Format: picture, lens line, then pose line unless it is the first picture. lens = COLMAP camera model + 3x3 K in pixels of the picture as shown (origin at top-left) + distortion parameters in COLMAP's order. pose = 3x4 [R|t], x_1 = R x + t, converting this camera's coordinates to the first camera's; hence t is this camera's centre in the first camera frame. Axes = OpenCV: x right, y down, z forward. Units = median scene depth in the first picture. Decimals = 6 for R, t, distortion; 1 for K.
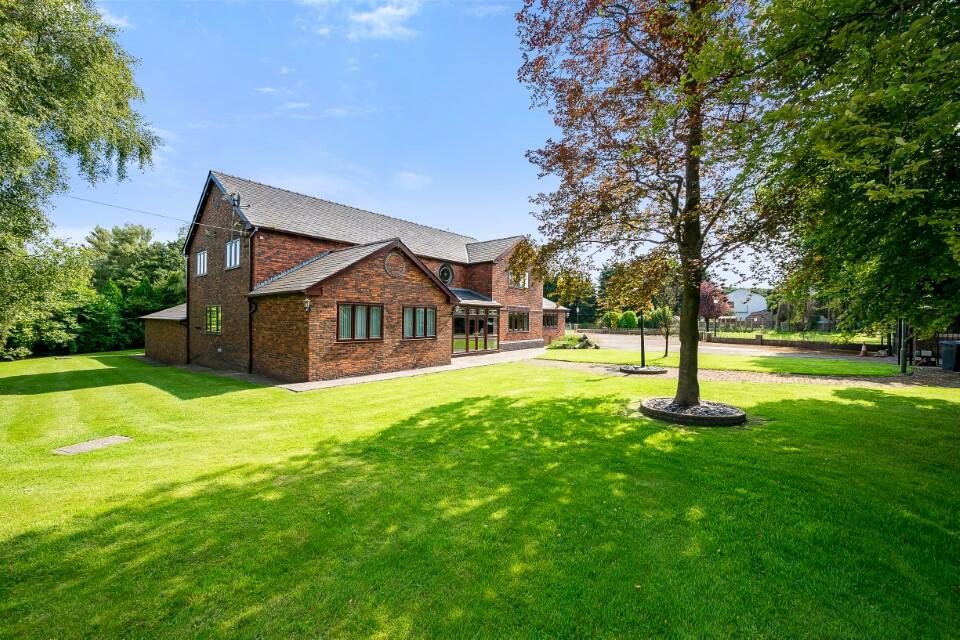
lens RADIAL K [[384.3, 0, 480.0], [0, 384.3, 320.0], [0, 0, 1]] dist [-0.031047, -0.000126]
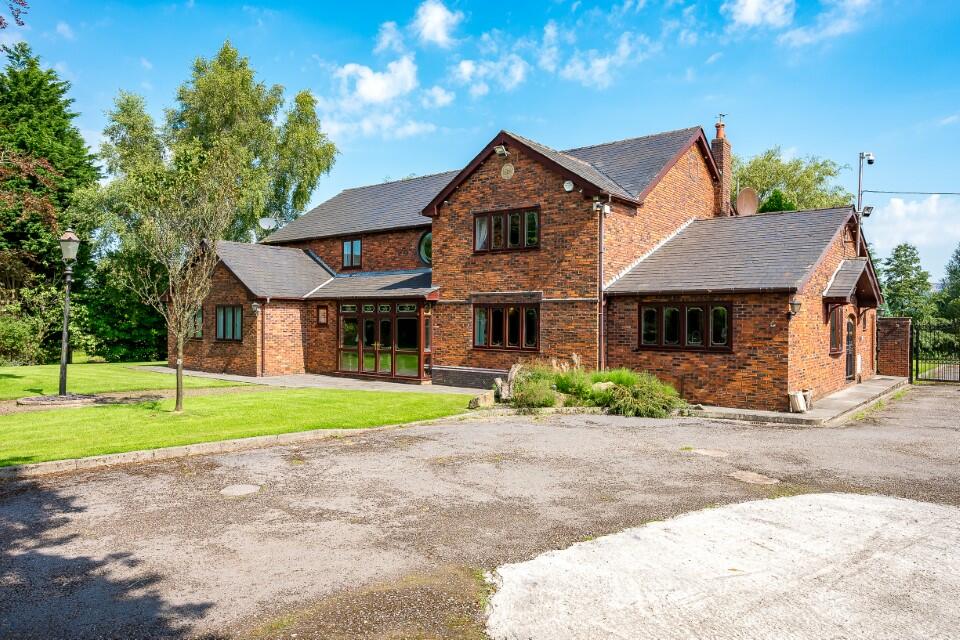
lens RADIAL K [[729.8, 0, 480.0], [0, 729.8, 320.0], [0, 0, 1]] dist [0.002199, 0.000123]
pose [[0.000510, -0.012579, -0.999921, 1.676887], [-0.007059, 0.999896, -0.012582, 0.015517], [0.999975, 0.007065, 0.000421, 1.684837]]
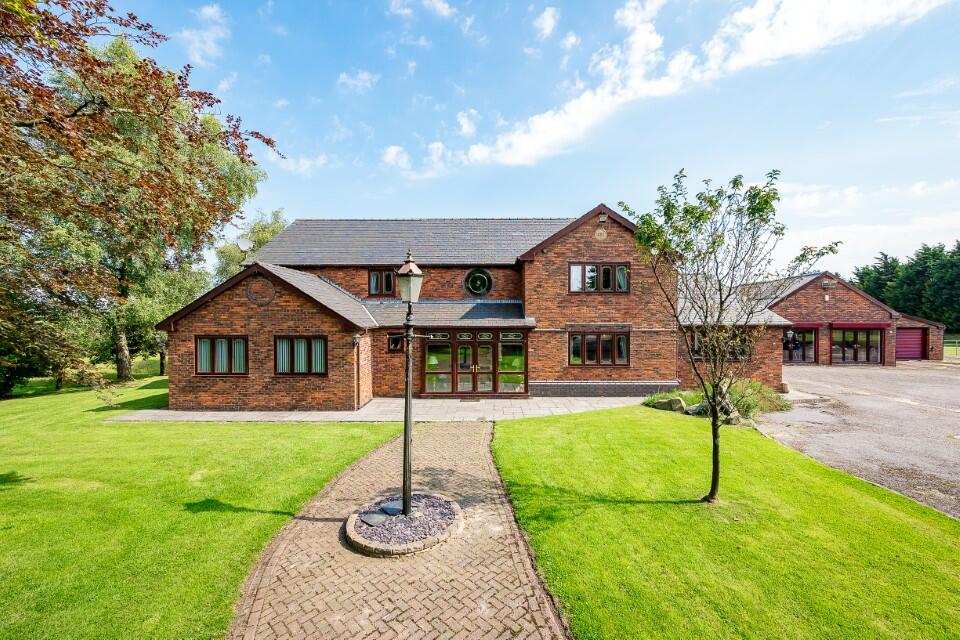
lens RADIAL K [[384.3, 0, 480.0], [0, 384.3, 320.0], [0, 0, 1]] dist [-0.031047, -0.000126]
pose [[0.653381, -0.005917, -0.757006, 0.764848], [0.006117, 0.999978, -0.002536, -0.070378], [0.757005, -0.002974, 0.653403, 0.791355]]
